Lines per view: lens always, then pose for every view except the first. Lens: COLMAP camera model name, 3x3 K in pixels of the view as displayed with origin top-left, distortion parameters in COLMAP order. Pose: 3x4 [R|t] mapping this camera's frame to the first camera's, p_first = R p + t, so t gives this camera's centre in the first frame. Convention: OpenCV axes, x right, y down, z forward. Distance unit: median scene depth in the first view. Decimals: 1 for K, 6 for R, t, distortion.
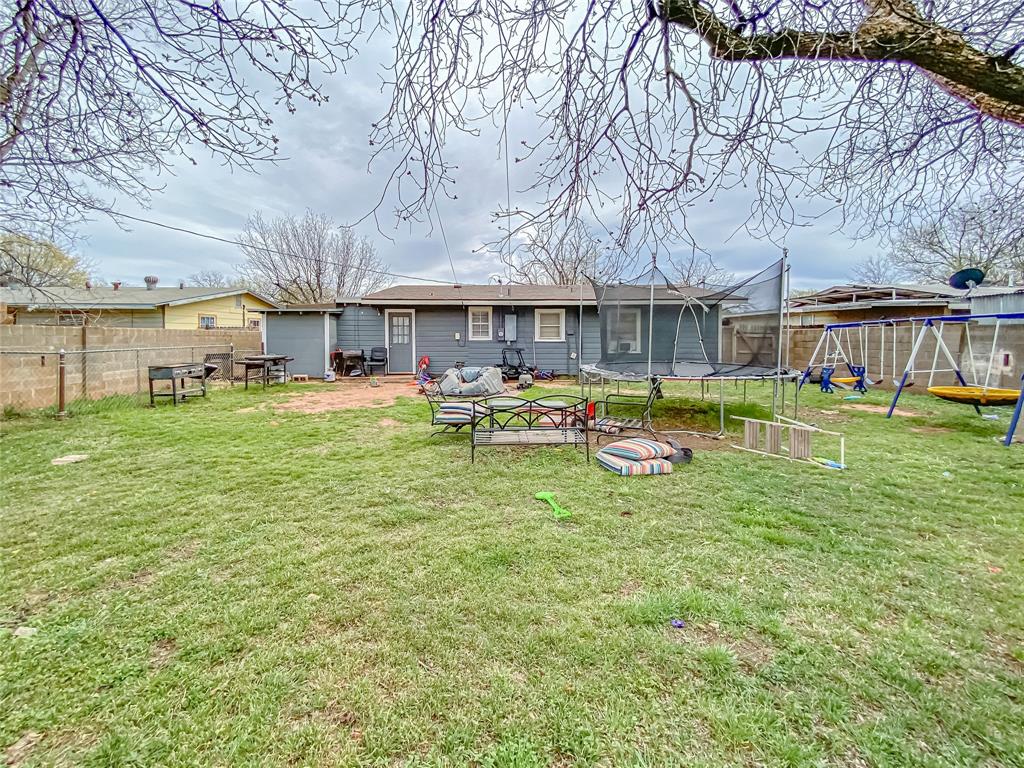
lens RADIAL K [[416.8, 0, 597.0], [0, 416.8, 348.2], [0, 0, 1]] dist [-0.022929, -0.000182]
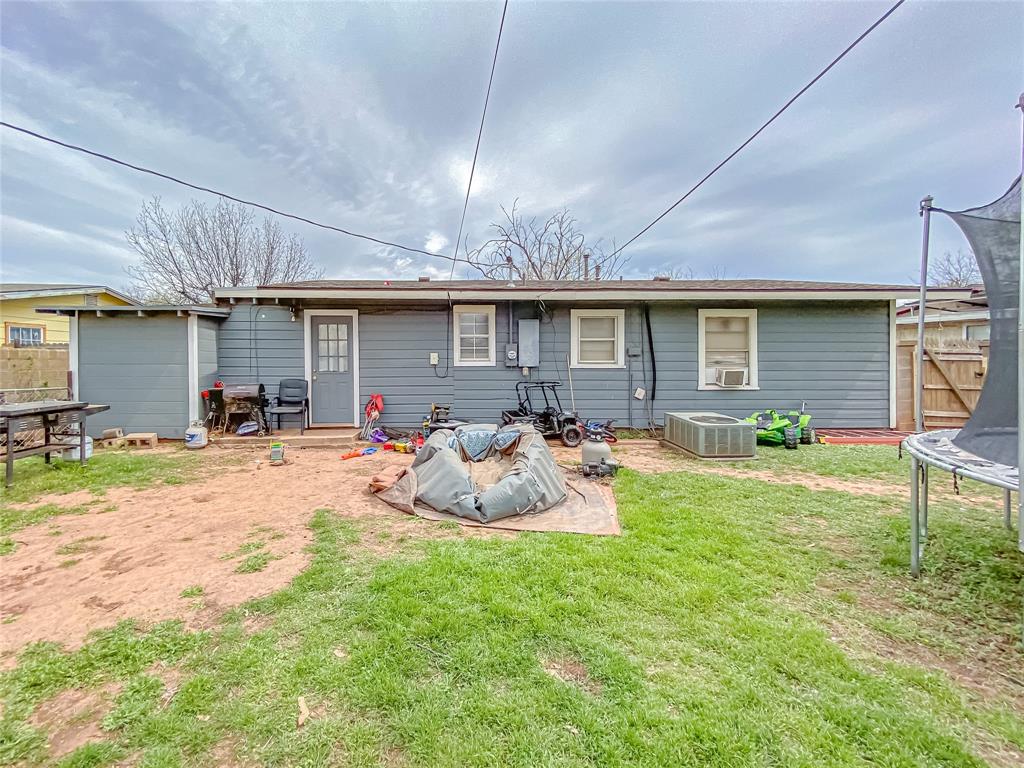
lens RADIAL K [[416.8, 0, 512.4], [0, 416.8, 376.0], [0, 0, 1]] dist [-0.022929, -0.000182]
pose [[0.998666, 0.001385, -0.051619, -0.207188], [-0.000704, 0.999912, 0.013216, -0.013402], [0.051633, -0.013162, 0.998579, 0.463257]]
